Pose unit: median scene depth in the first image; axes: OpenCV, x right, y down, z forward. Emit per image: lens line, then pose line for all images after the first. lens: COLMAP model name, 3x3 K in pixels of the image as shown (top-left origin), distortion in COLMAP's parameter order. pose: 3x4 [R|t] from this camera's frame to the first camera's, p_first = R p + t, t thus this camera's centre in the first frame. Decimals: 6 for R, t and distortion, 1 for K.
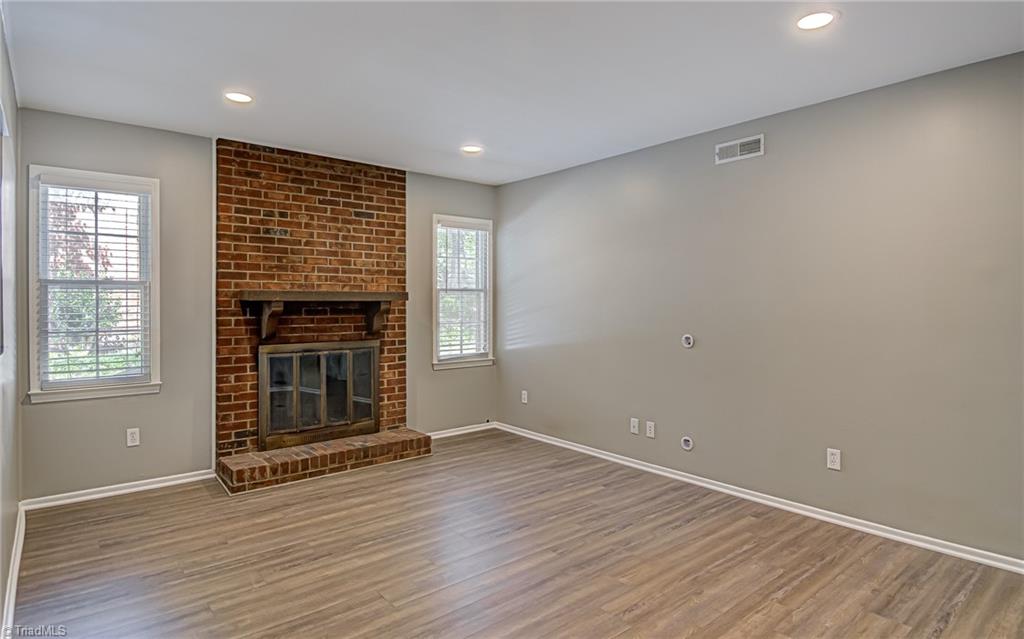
lens RADIAL K [[558.8, 0, 559.4], [0, 558.8, 306.2], [0, 0, 1]] dist [-0.002390, -0.006821]
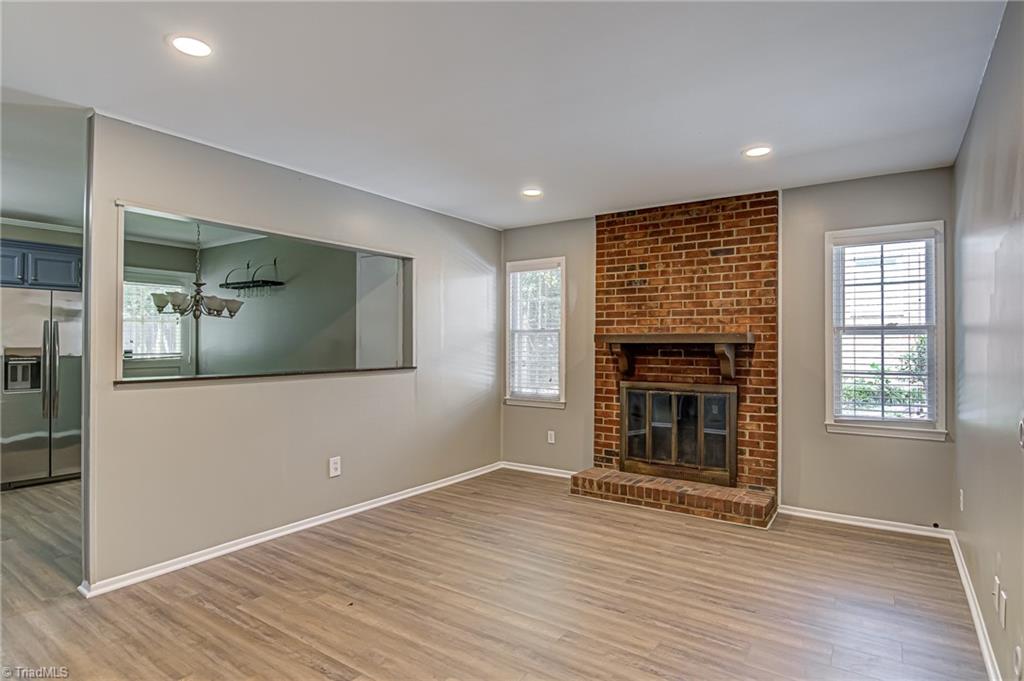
lens RADIAL K [[558.7, 0, 508.3], [0, 558.7, 337.3], [0, 0, 1]] dist [-0.000489, -0.011388]
pose [[0.217692, -0.013653, -0.975922, 0.544528], [-0.010958, 0.999805, -0.016431, 0.000166], [0.975956, 0.014271, 0.217500, 0.490207]]
